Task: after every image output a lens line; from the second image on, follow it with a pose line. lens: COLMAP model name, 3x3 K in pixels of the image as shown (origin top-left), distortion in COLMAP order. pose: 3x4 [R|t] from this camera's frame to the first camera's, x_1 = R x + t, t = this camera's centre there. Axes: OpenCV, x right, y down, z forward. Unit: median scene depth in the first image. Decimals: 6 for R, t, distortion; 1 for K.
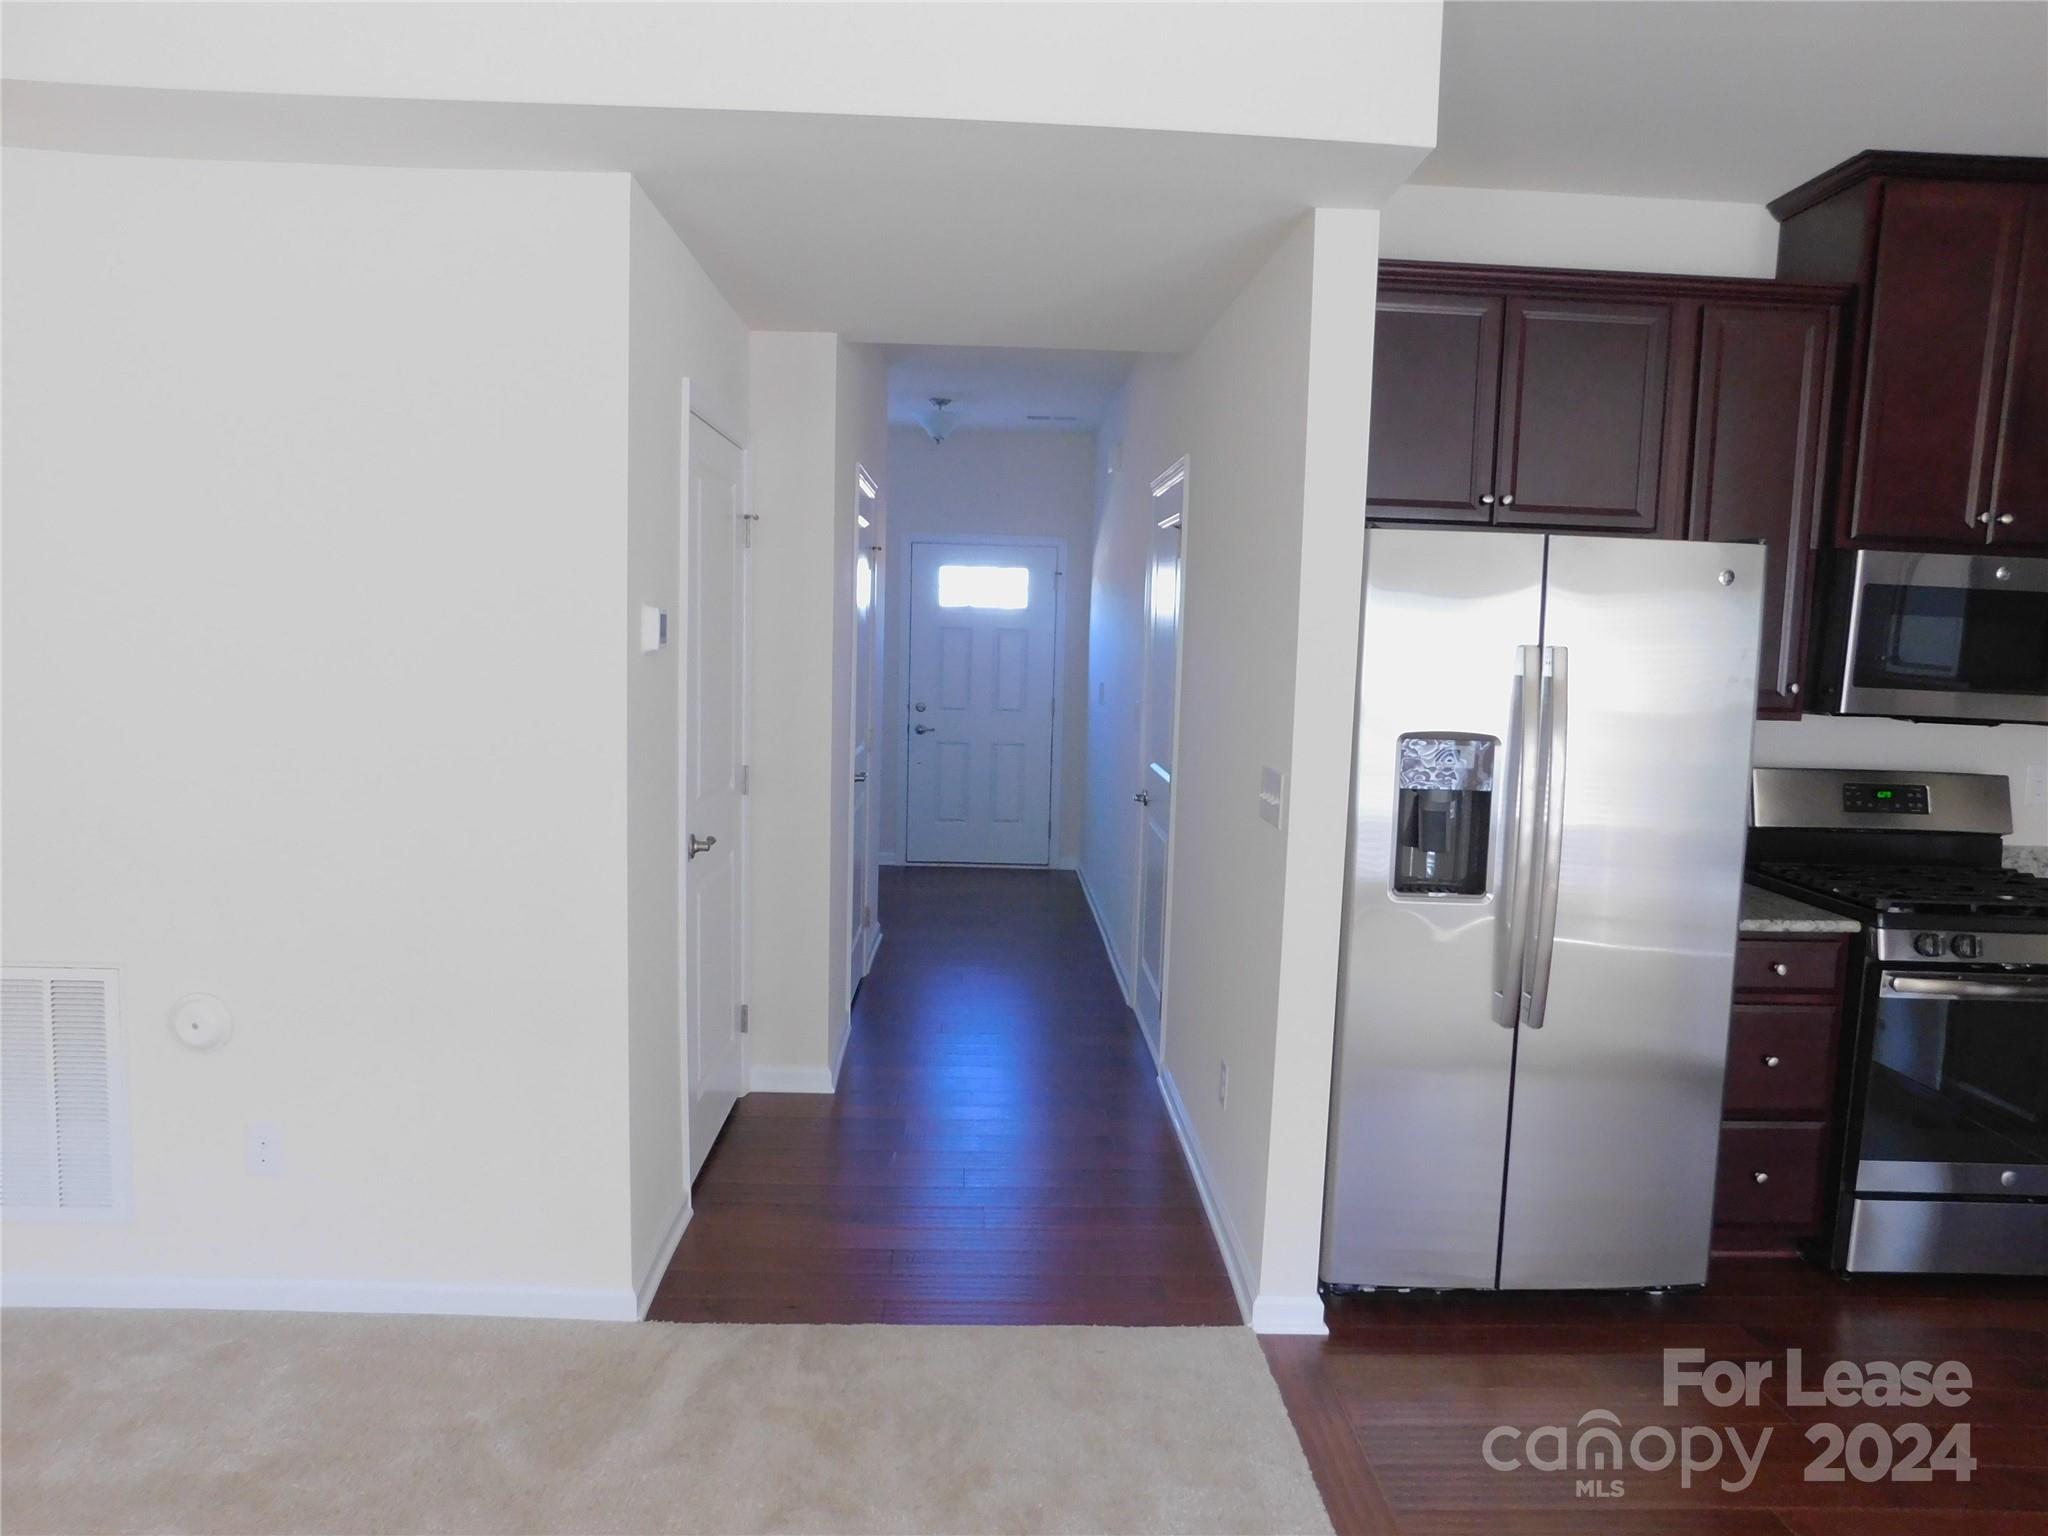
lens RADIAL K [[1355.7, 0, 1019.5], [0, 1355.7, 766.8], [0, 0, 1]] dist [-0.063228, 0.056744]
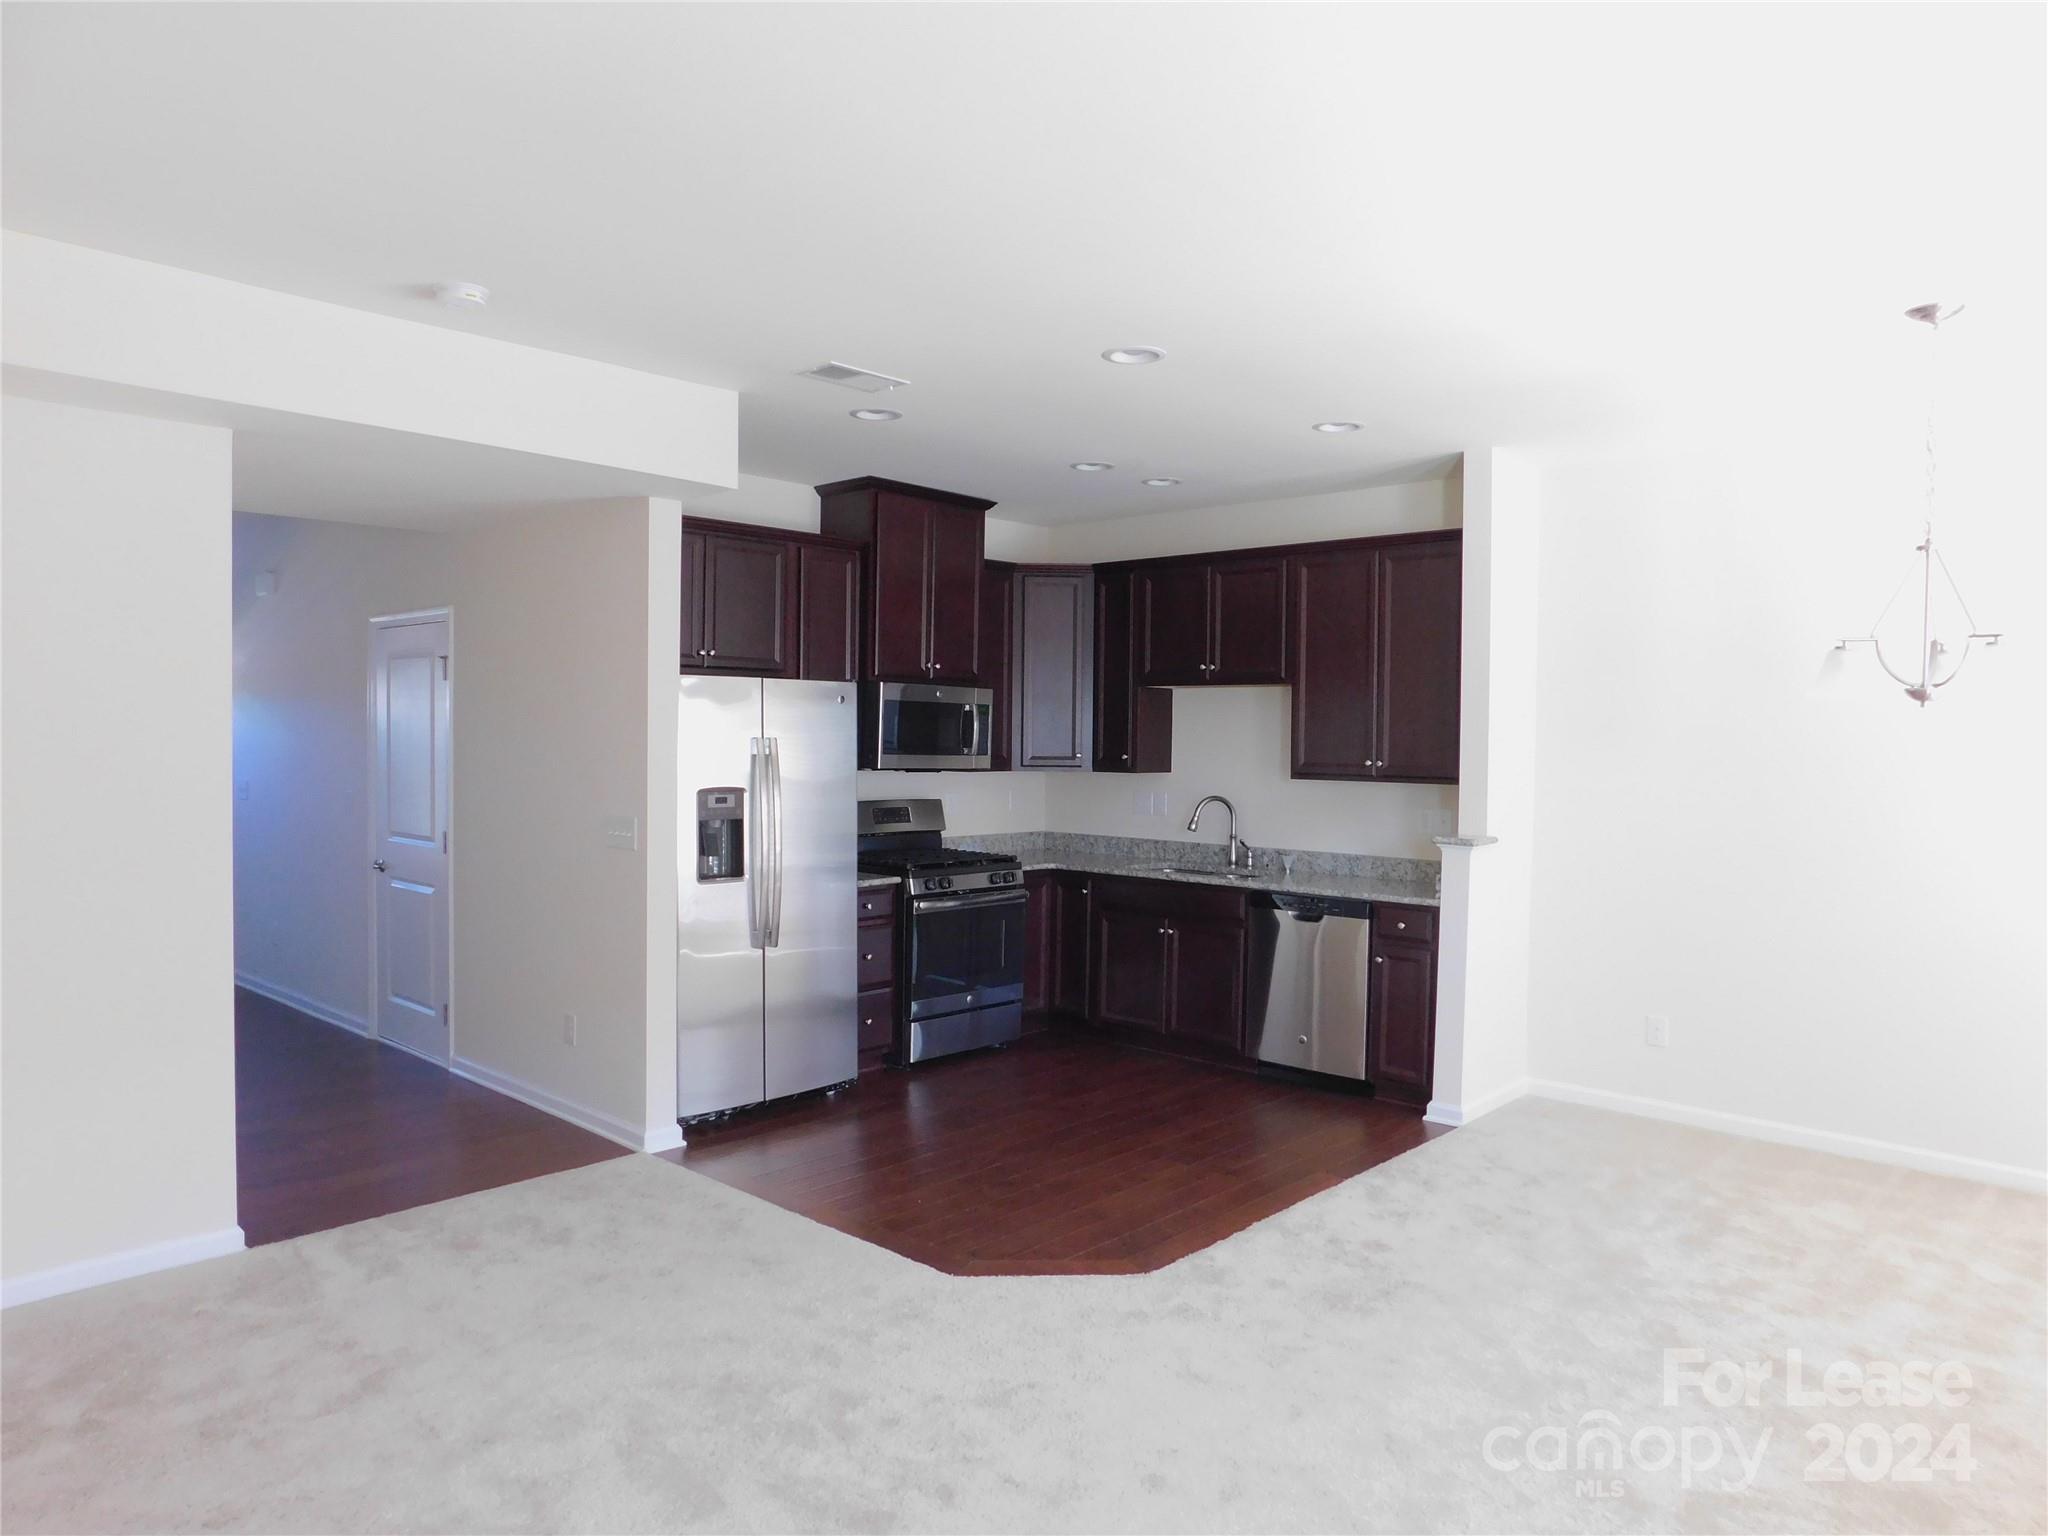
lens RADIAL K [[1355.7, 0, 1019.5], [0, 1355.7, 766.8], [0, 0, 1]] dist [-0.063228, 0.056744]
pose [[0.706860, -0.040576, 0.706189, -0.617221], [0.086473, 0.995822, -0.029338, 0.031812], [-0.702048, 0.081804, 0.707415, -0.506929]]
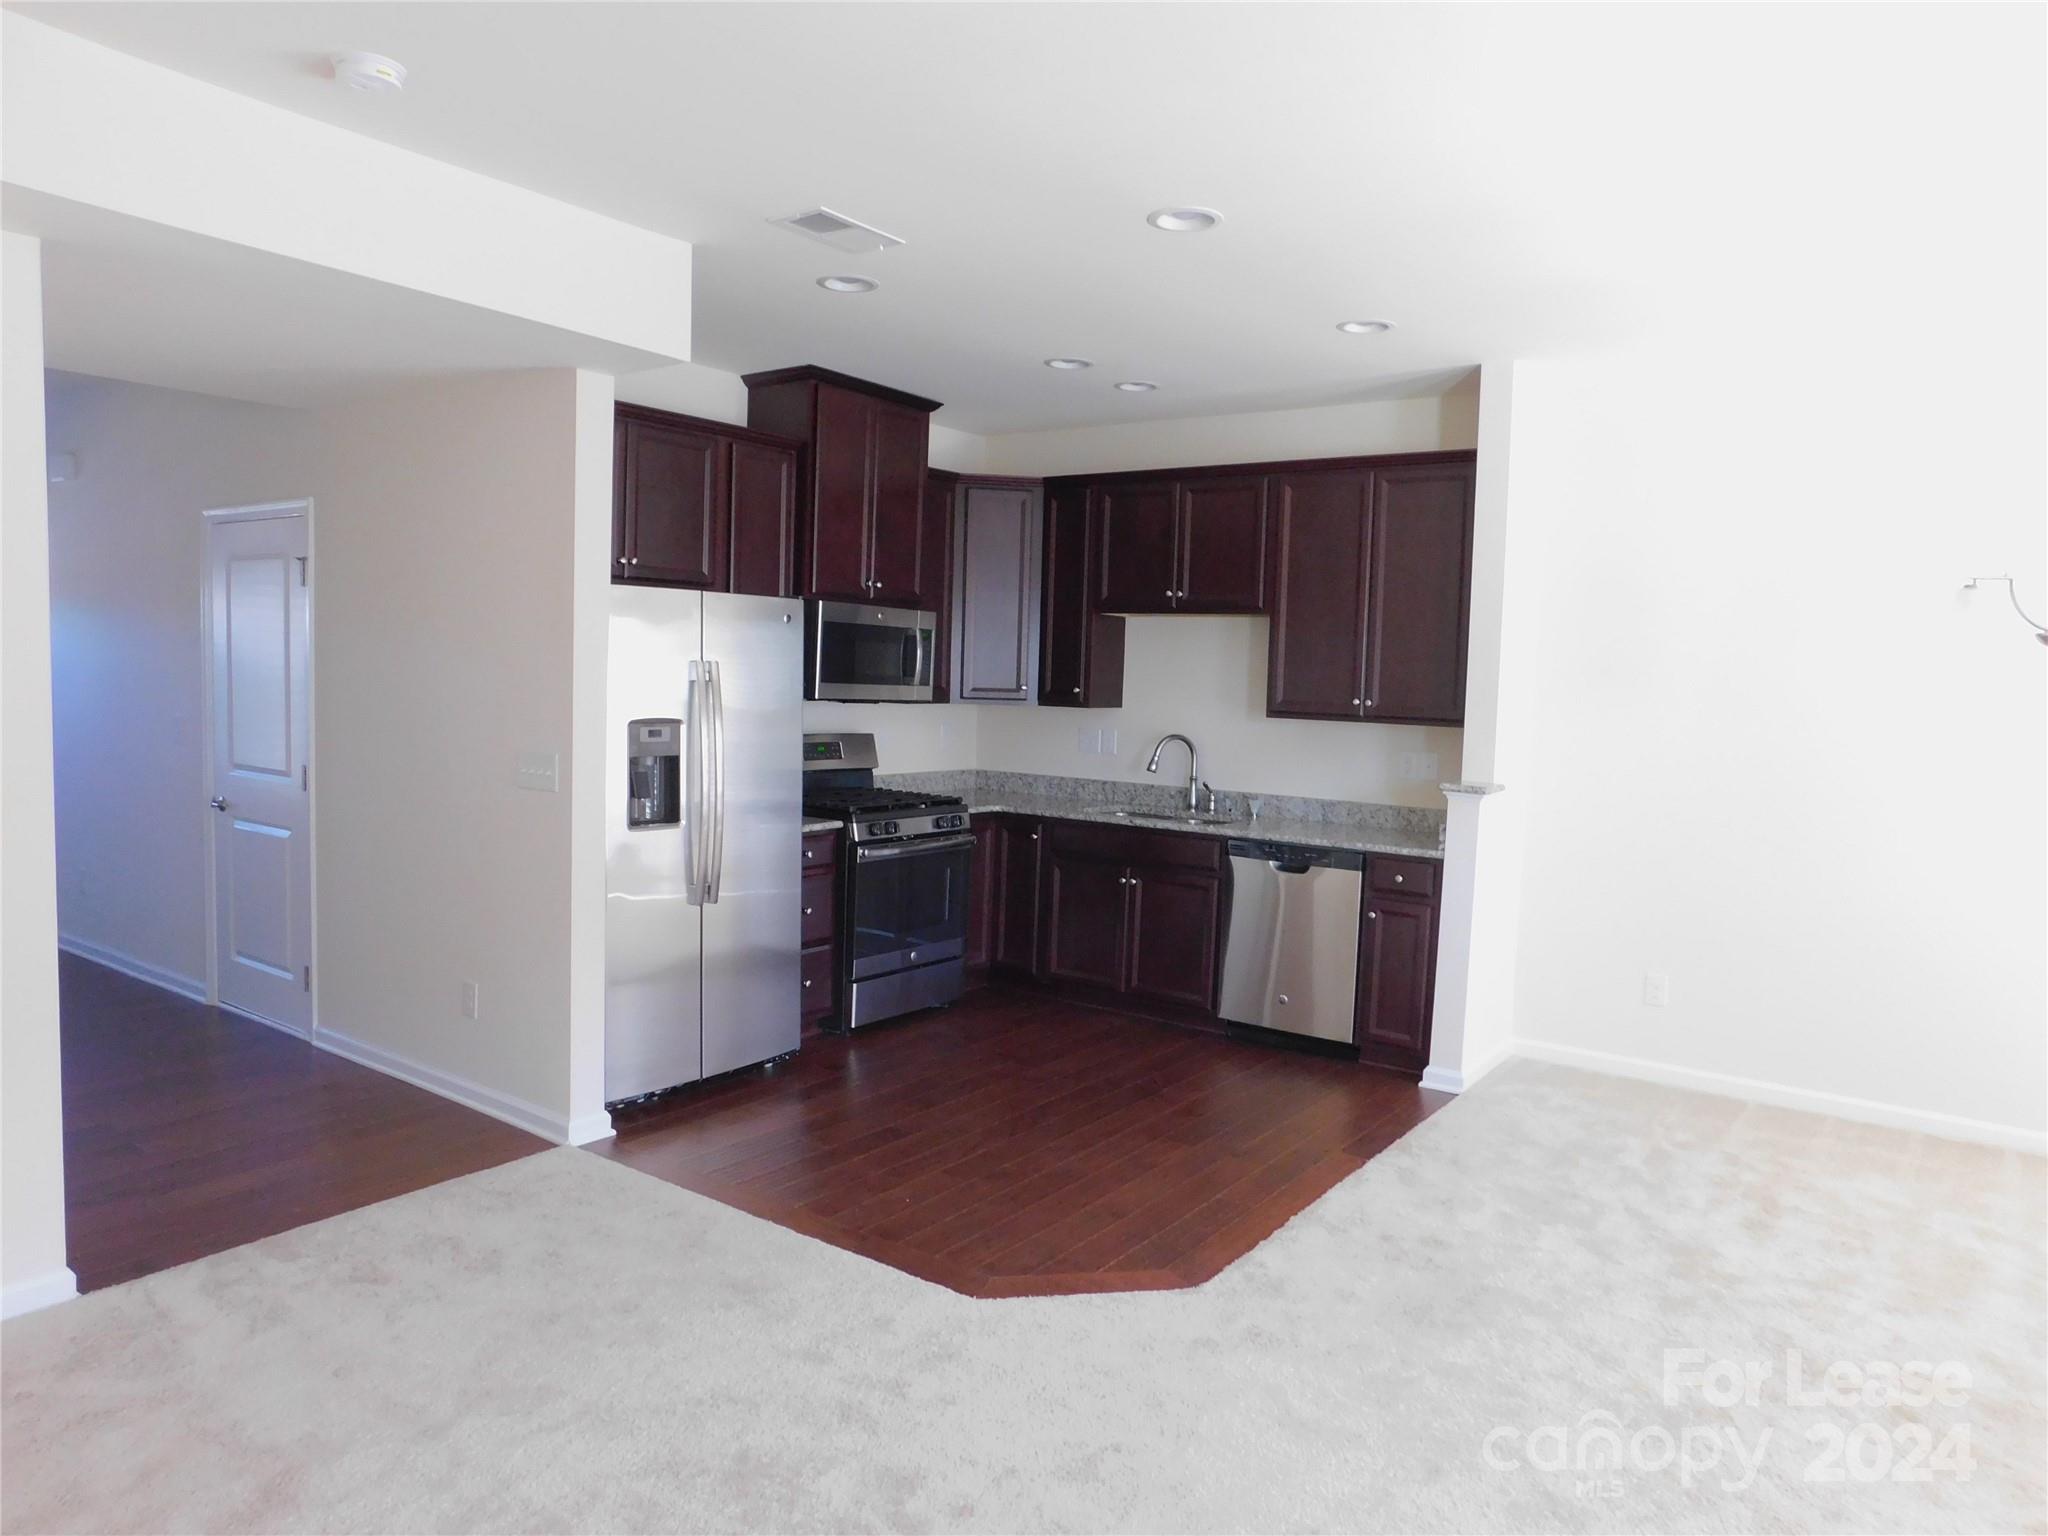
lens RADIAL K [[1355.7, 0, 1019.5], [0, 1355.7, 766.8], [0, 0, 1]] dist [-0.063228, 0.056744]
pose [[0.617999, -0.068893, 0.783154, -0.581320], [0.072423, 0.996906, 0.030546, 0.011672], [-0.782836, 0.037841, 0.621076, -0.250386]]
